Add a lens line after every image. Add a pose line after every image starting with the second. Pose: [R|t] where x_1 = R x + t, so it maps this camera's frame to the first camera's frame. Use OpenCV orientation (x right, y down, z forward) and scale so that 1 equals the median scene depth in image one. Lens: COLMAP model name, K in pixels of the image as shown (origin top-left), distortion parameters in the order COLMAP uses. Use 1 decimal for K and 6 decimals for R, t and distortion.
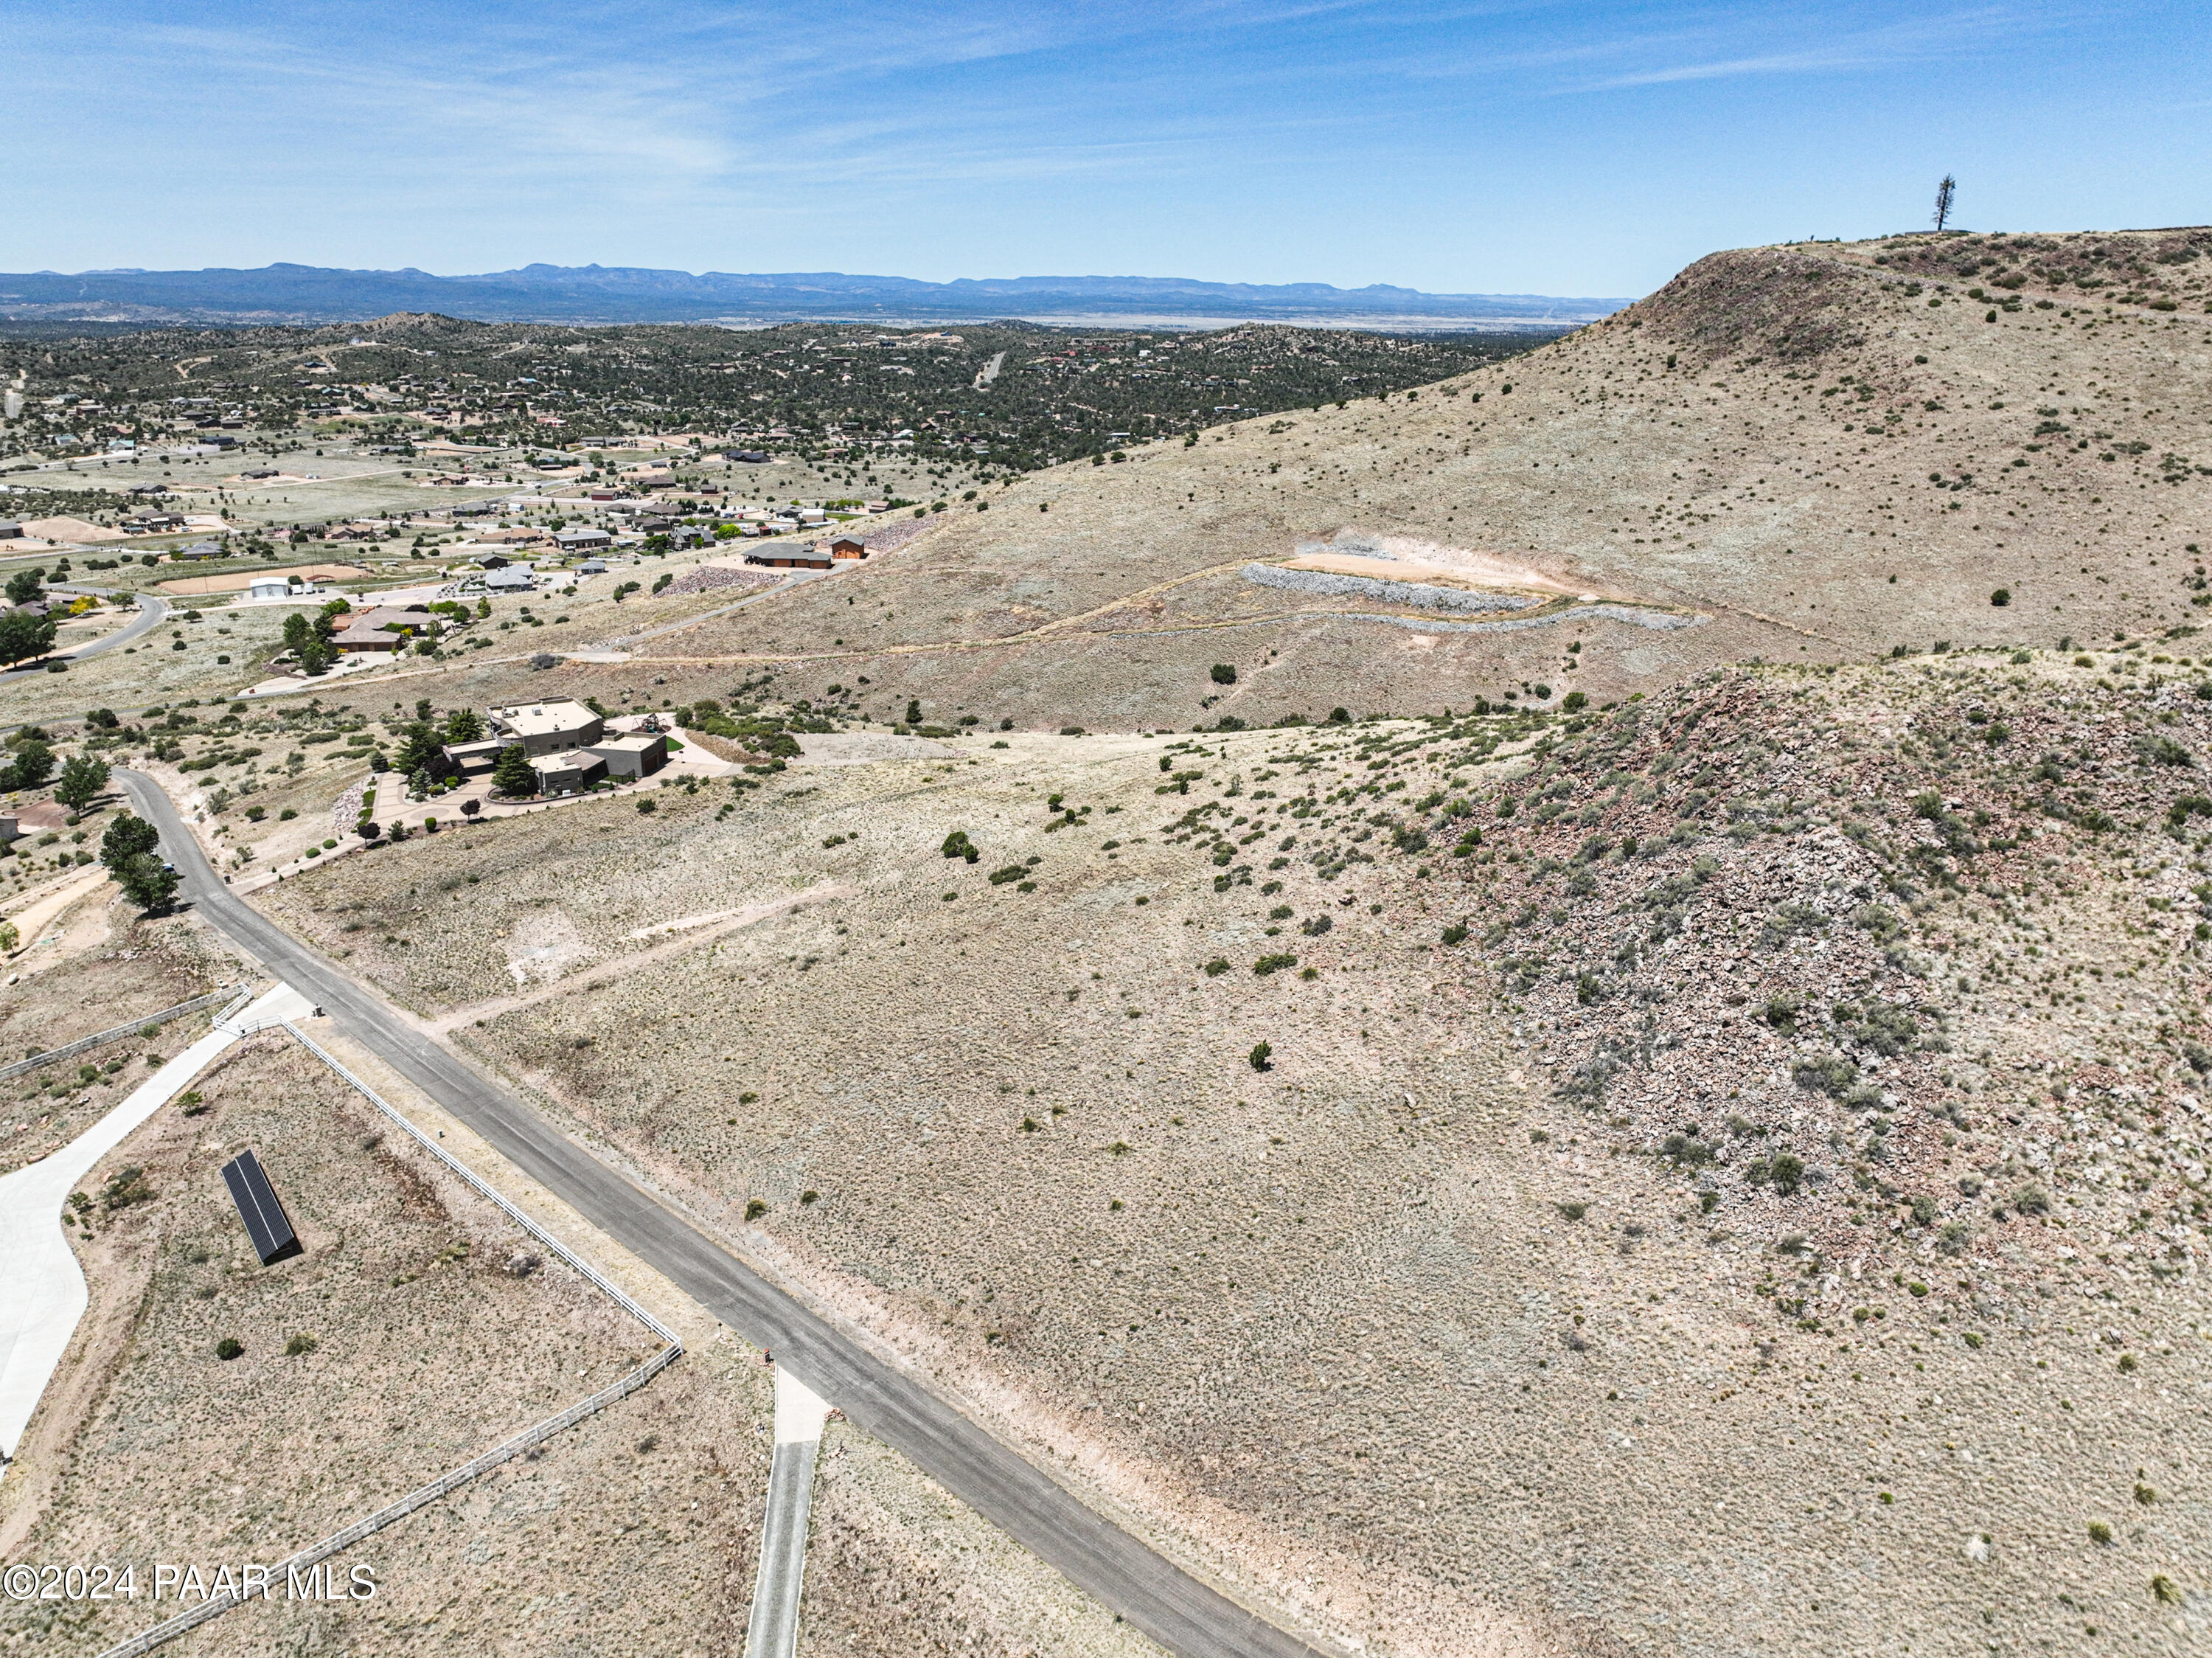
lens RADIAL K [[1556.6, 0, 1107.7], [0, 1556.6, 830.9], [0, 0, 1]] dist [-0.003197, 0.019415]
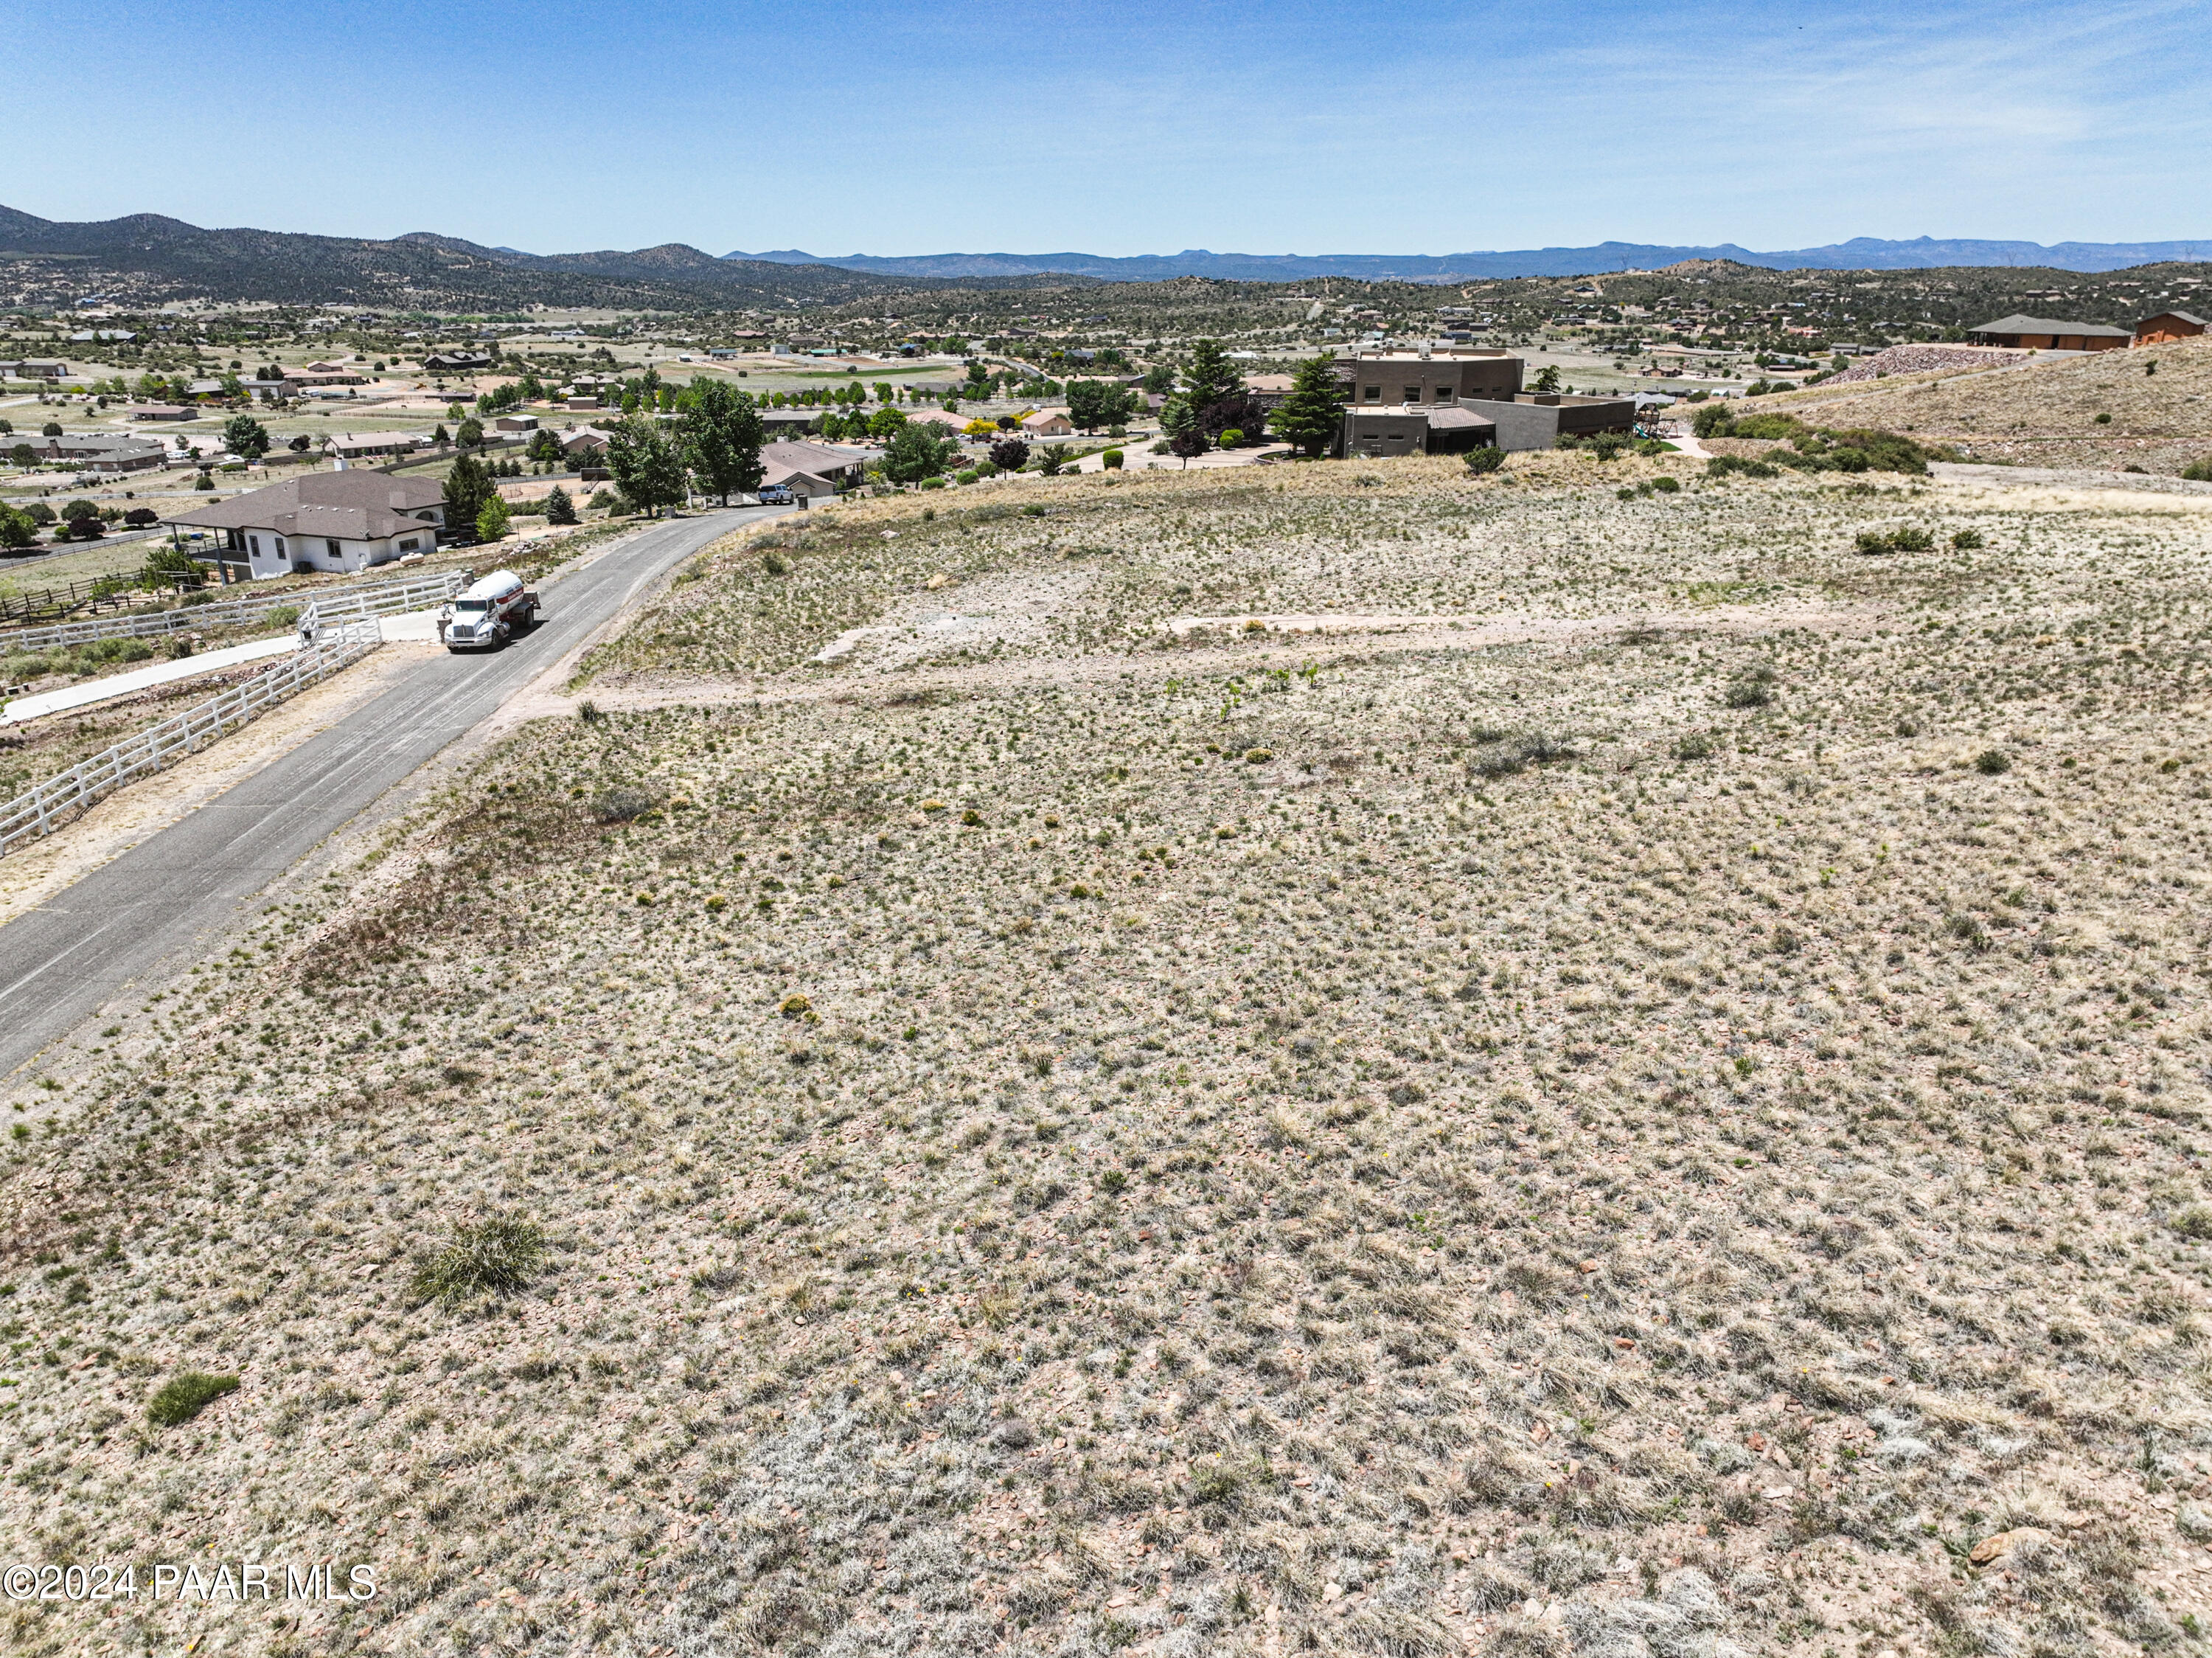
lens RADIAL K [[1556.6, 0, 1107.7], [0, 1556.6, 830.9], [0, 0, 1]] dist [-0.003197, 0.019415]
pose [[0.726742, 0.226703, -0.648423, -0.042393], [-0.219012, 0.971176, 0.094080, 0.044376], [0.651061, 0.073640, 0.755445, 0.397344]]
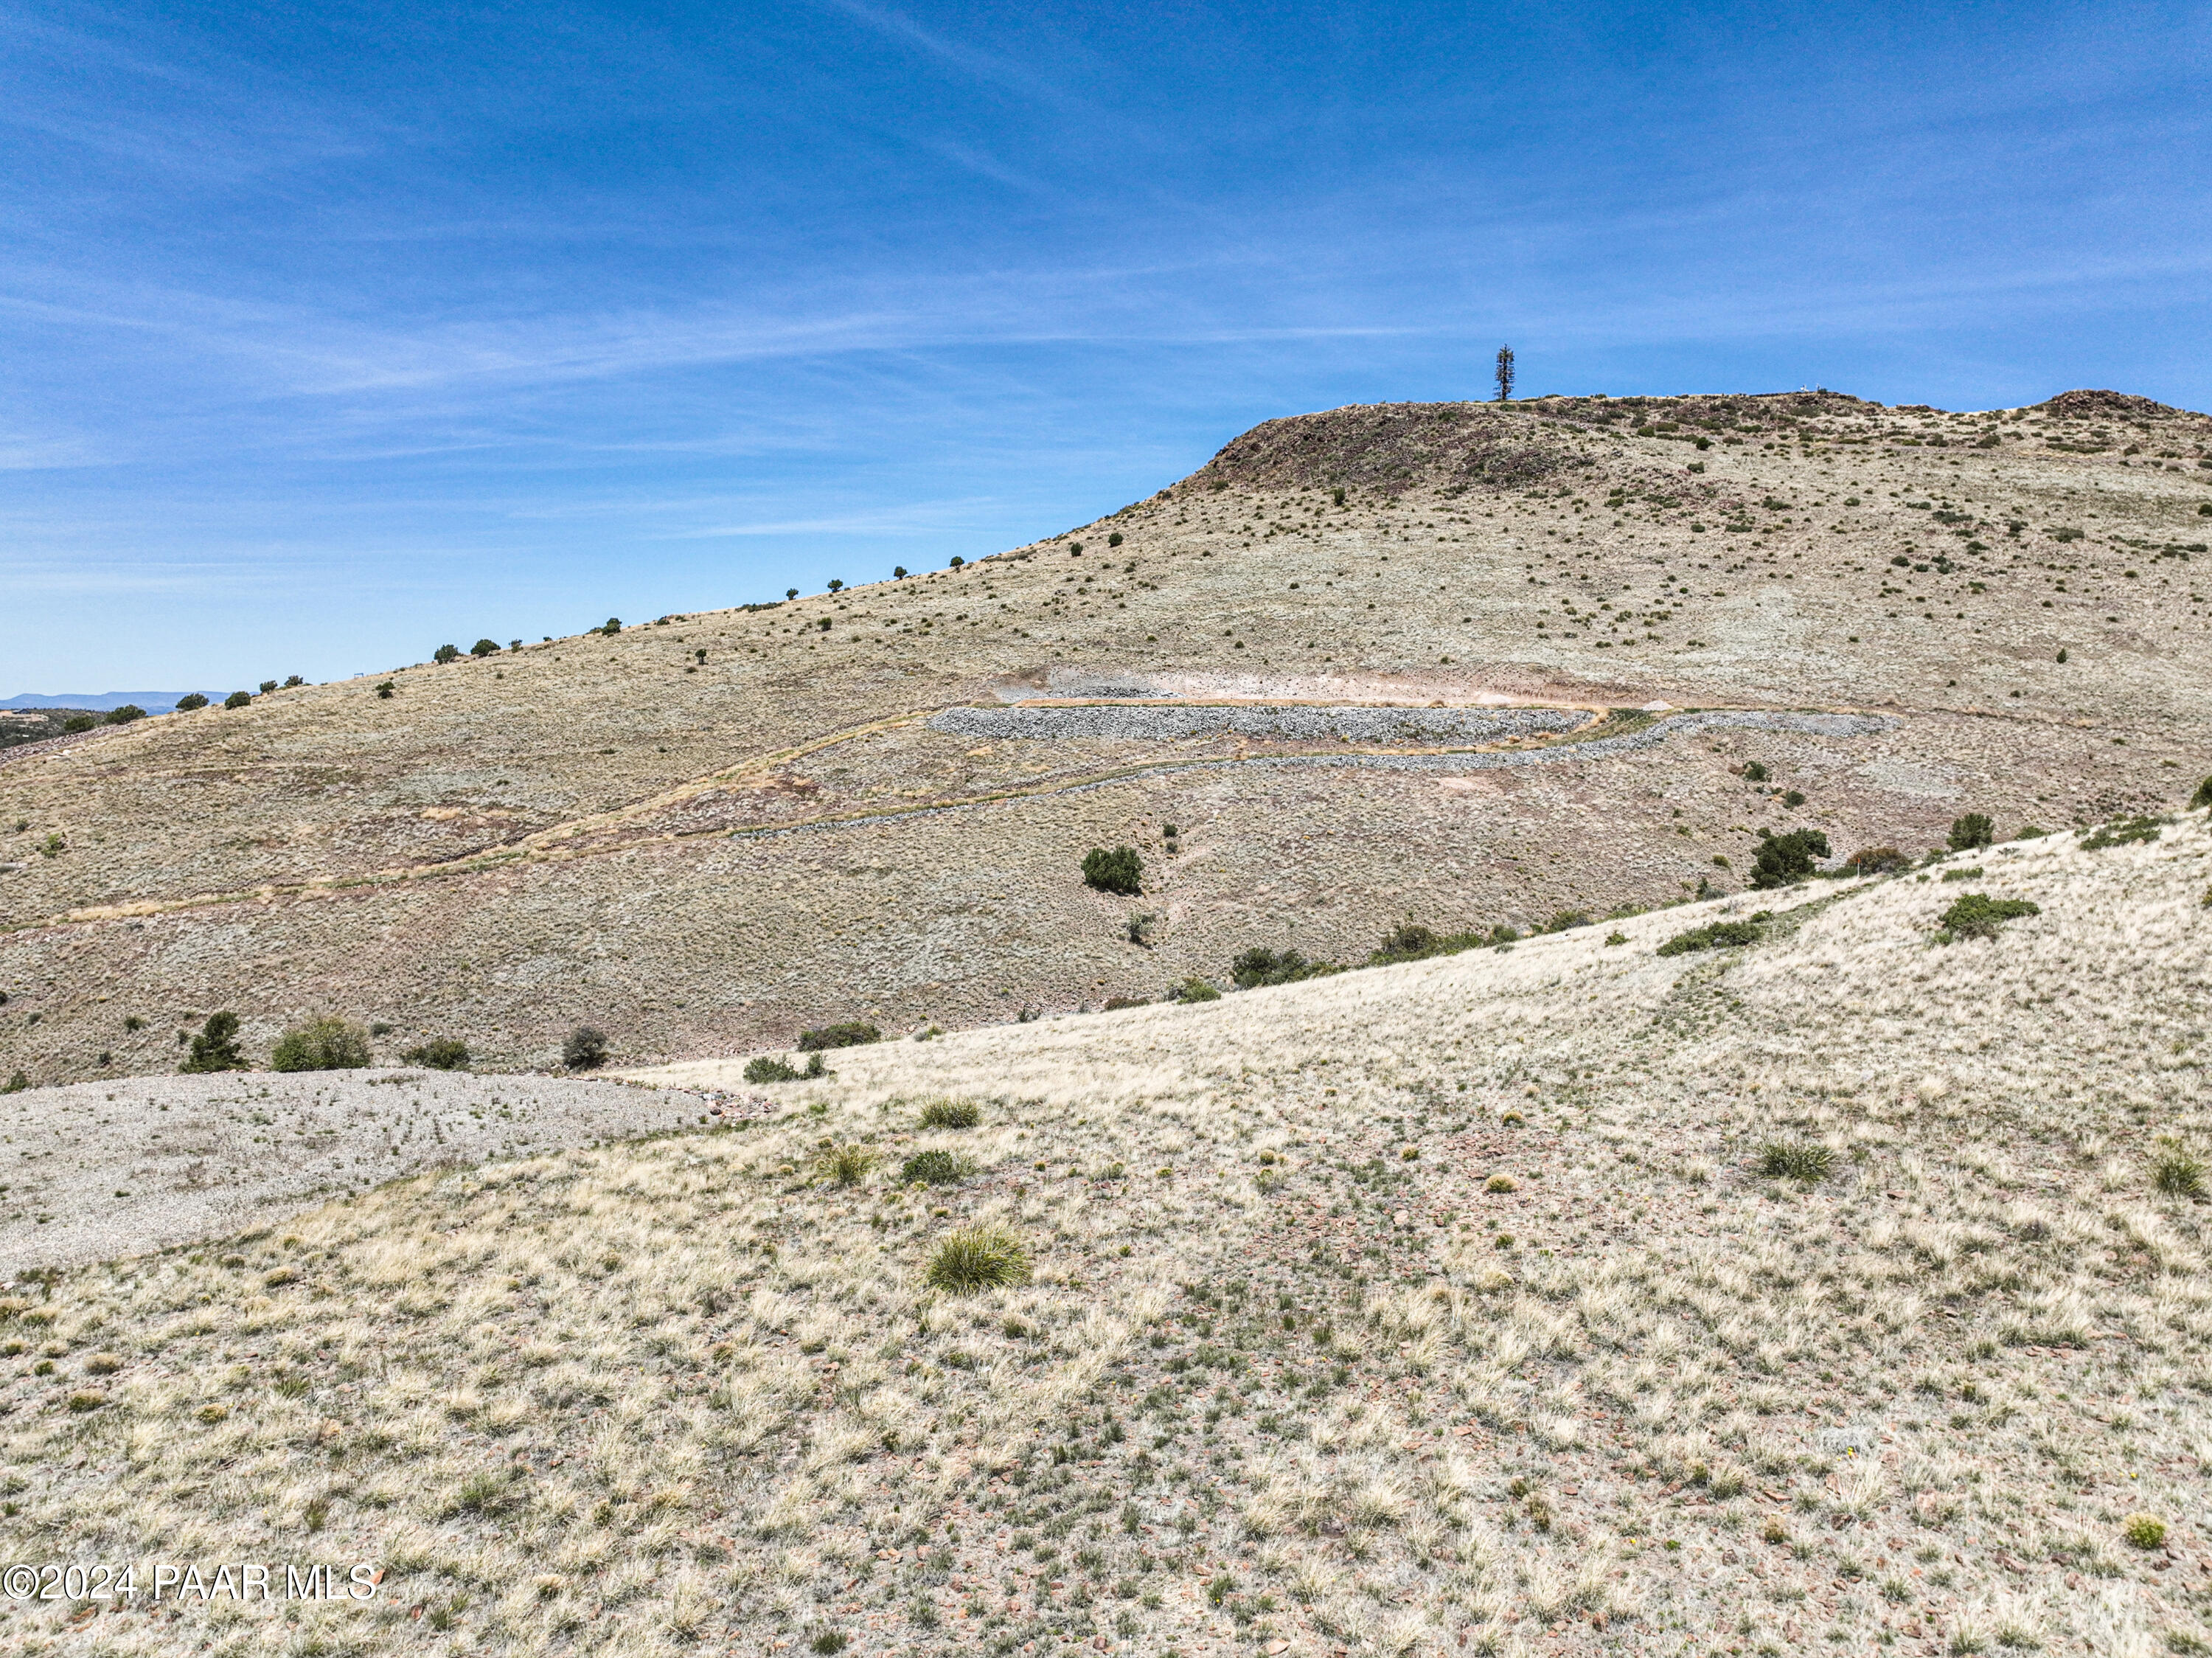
lens RADIAL K [[1556.6, 0, 1107.7], [0, 1556.6, 830.9], [0, 0, 1]] dist [-0.003197, 0.019415]
pose [[0.869947, -0.039810, 0.491536, -0.114003], [0.162905, 0.963981, -0.210243, -0.026443], [-0.465462, 0.262974, 0.845098, 0.624365]]
